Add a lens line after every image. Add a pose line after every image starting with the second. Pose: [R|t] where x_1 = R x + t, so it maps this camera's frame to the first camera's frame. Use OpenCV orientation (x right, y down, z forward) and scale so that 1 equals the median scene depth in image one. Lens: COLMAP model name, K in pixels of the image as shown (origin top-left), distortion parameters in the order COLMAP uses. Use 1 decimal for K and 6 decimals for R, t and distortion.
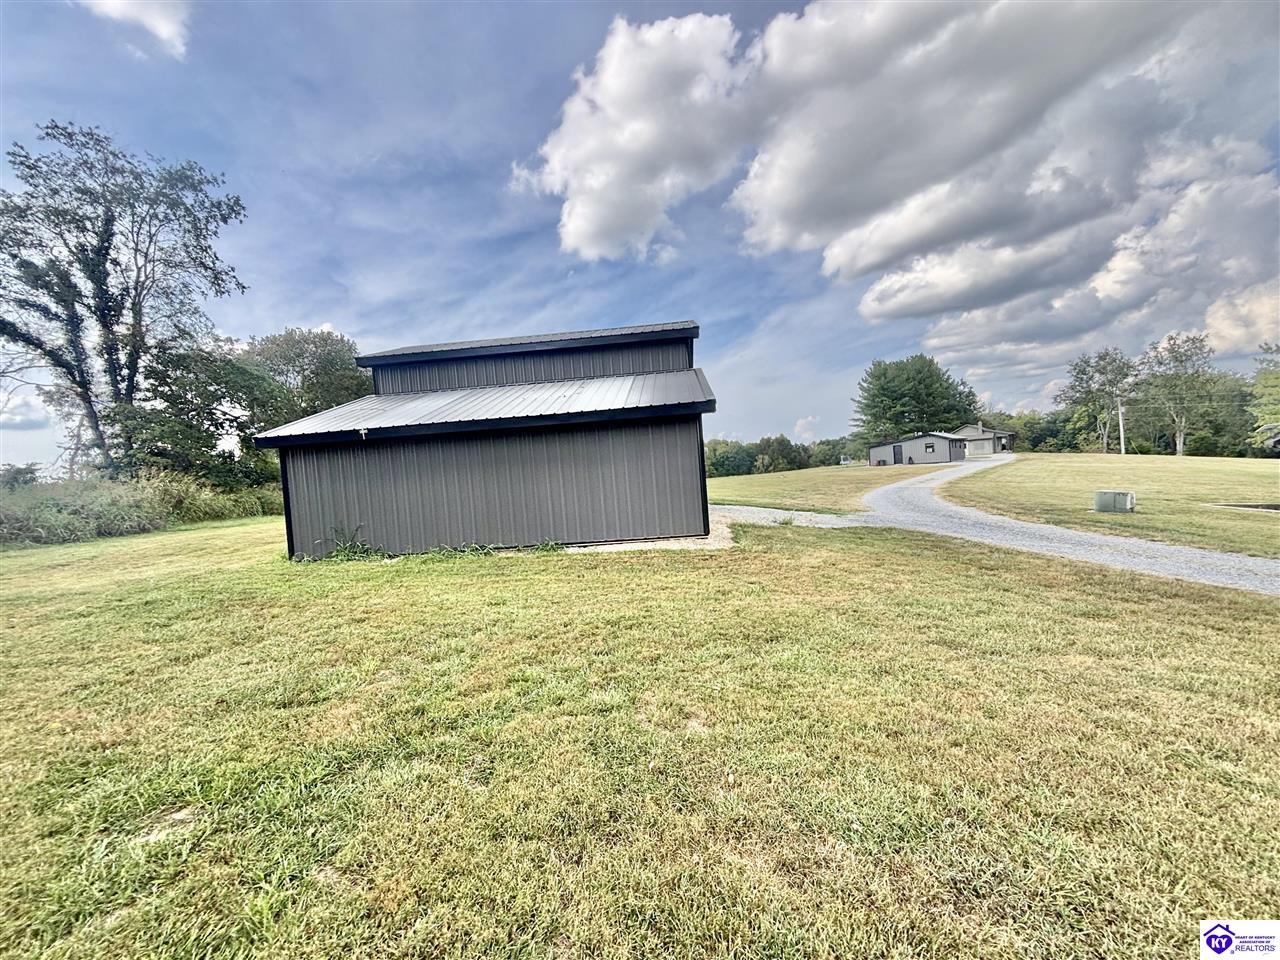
lens RADIAL K [[517.6, 0, 635.1], [0, 517.6, 470.7], [0, 0, 1]] dist [0.002720, 0.000198]
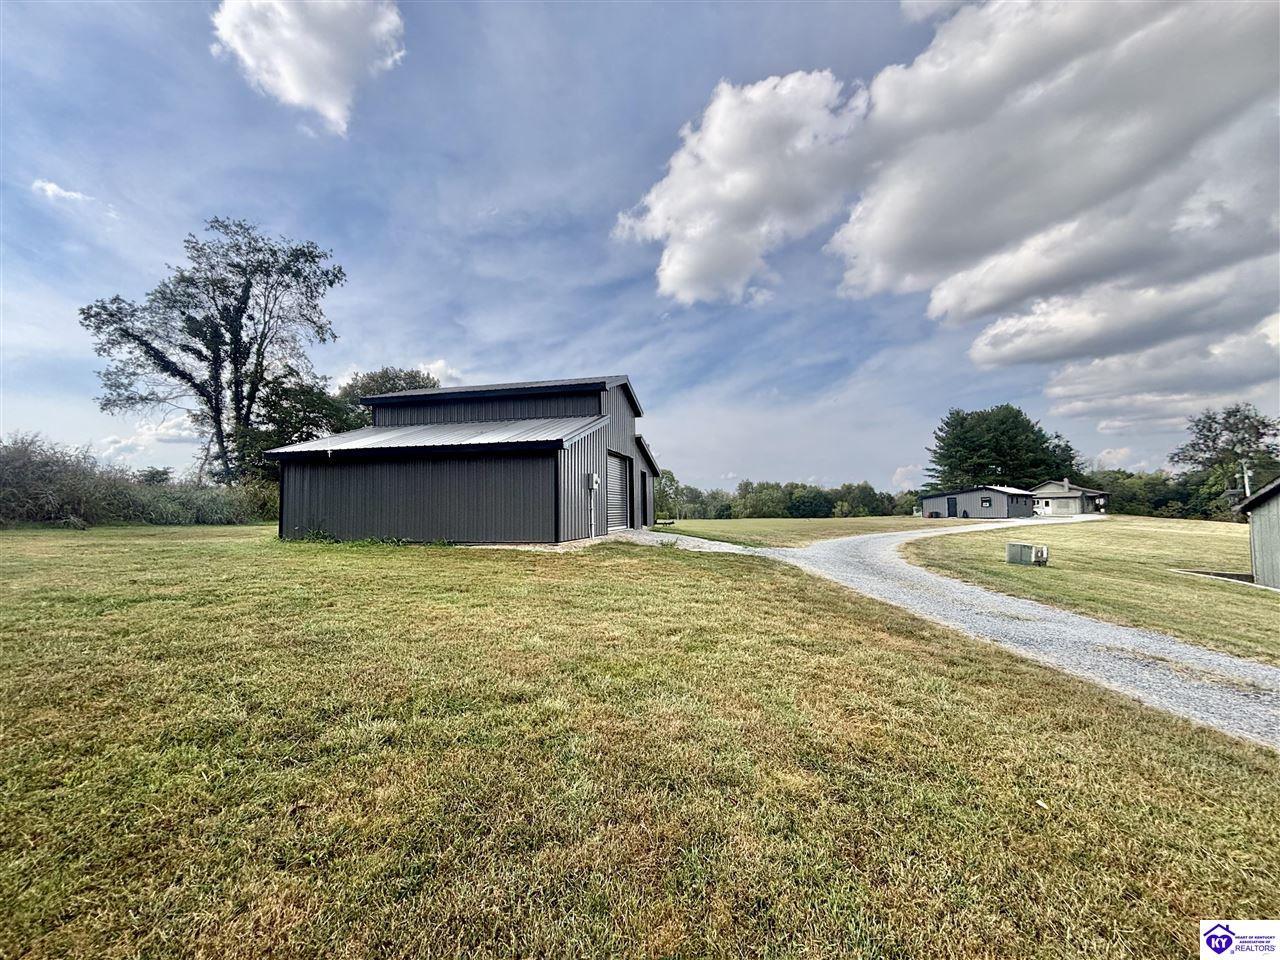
lens RADIAL K [[511.3, 0, 635.5], [0, 511.3, 471.9], [0, 0, 1]] dist [0.026361, -0.011537]
pose [[0.984451, 0.051041, -0.168081, 0.056624], [-0.062847, 0.995860, -0.065681, 0.002070], [0.164033, 0.075223, 0.983583, -0.025687]]
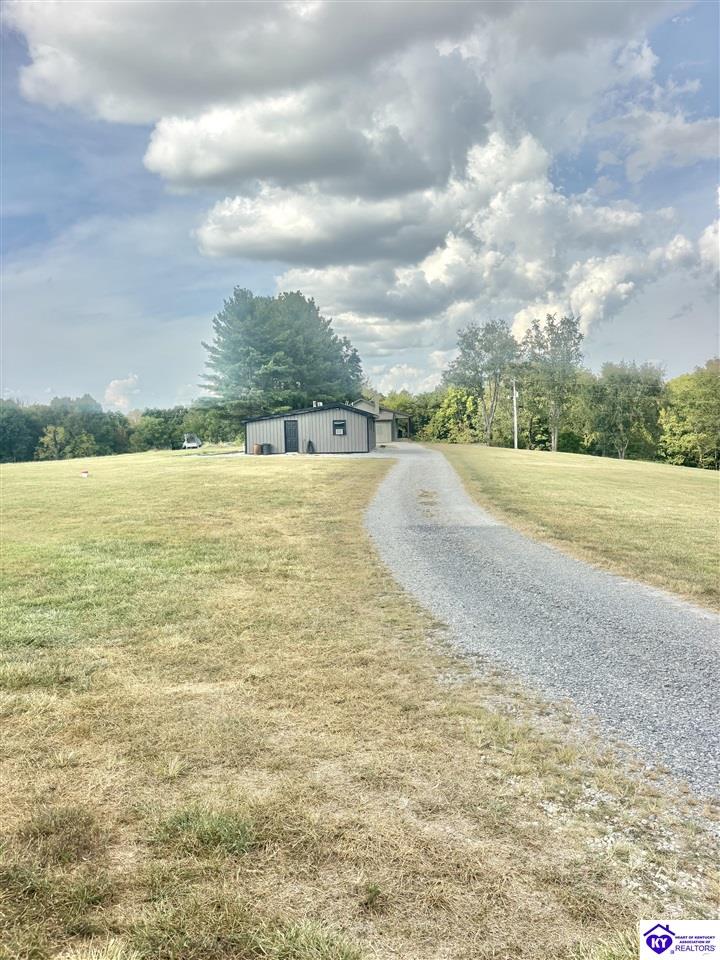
lens RADIAL K [[712.8, 0, 360.5], [0, 712.8, 511.3], [0, 0, 1]] dist [0.054035, 0.001178]
pose [[0.801318, -0.012218, 0.598114, 0.051696], [-0.036159, 0.996974, 0.068811, -0.002689], [-0.597145, -0.076767, 0.798452, 0.188010]]
